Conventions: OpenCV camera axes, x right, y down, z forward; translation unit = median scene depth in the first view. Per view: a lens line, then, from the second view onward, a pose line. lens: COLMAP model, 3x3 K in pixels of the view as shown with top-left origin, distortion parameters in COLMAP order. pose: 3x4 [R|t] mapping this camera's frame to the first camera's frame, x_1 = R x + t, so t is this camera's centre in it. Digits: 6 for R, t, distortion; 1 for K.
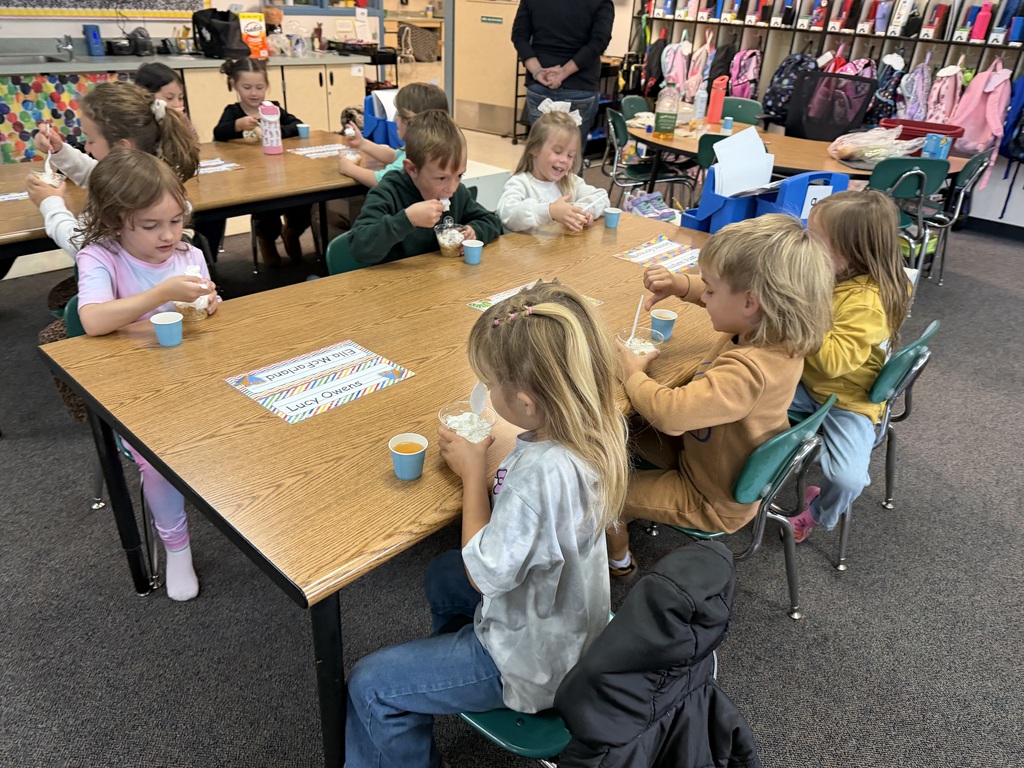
lens RADIAL K [[755.2, 0, 541.1], [0, 755.2, 384.2], [0, 0, 1]] dist [-0.003431, 0.000737]
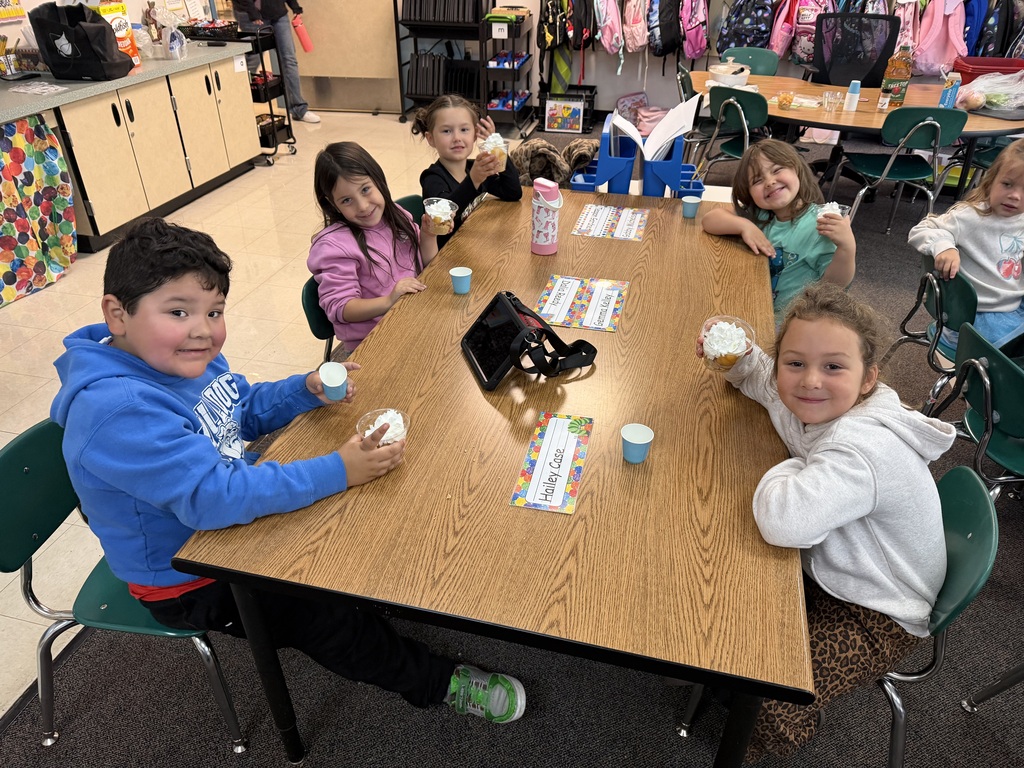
lens RADIAL K [[715.4, 0, 512.0], [0, 715.4, 384.0], [0, 0, 1]] dist [-0.004227, -0.003324]
pose [[0.879127, -0.301775, 0.368874, -0.434936], [0.254599, 0.951668, 0.171779, -0.195890], [-0.402884, -0.057101, 0.913468, 0.260625]]
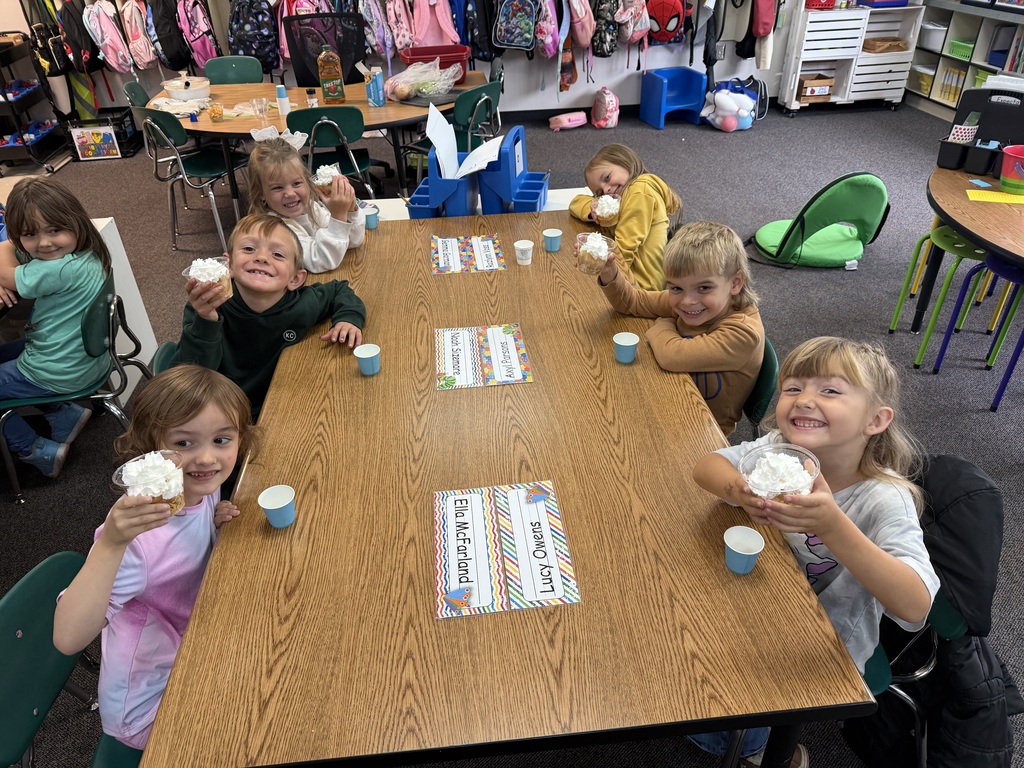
lens RADIAL K [[715.4, 0, 512.0], [0, 715.4, 384.0], [0, 0, 1]] dist [-0.004227, -0.003324]
pose [[0.669271, -0.477943, 0.568899, -0.193901], [0.398121, 0.877145, 0.268545, -0.113223], [-0.627356, 0.046761, 0.777327, 0.098791]]
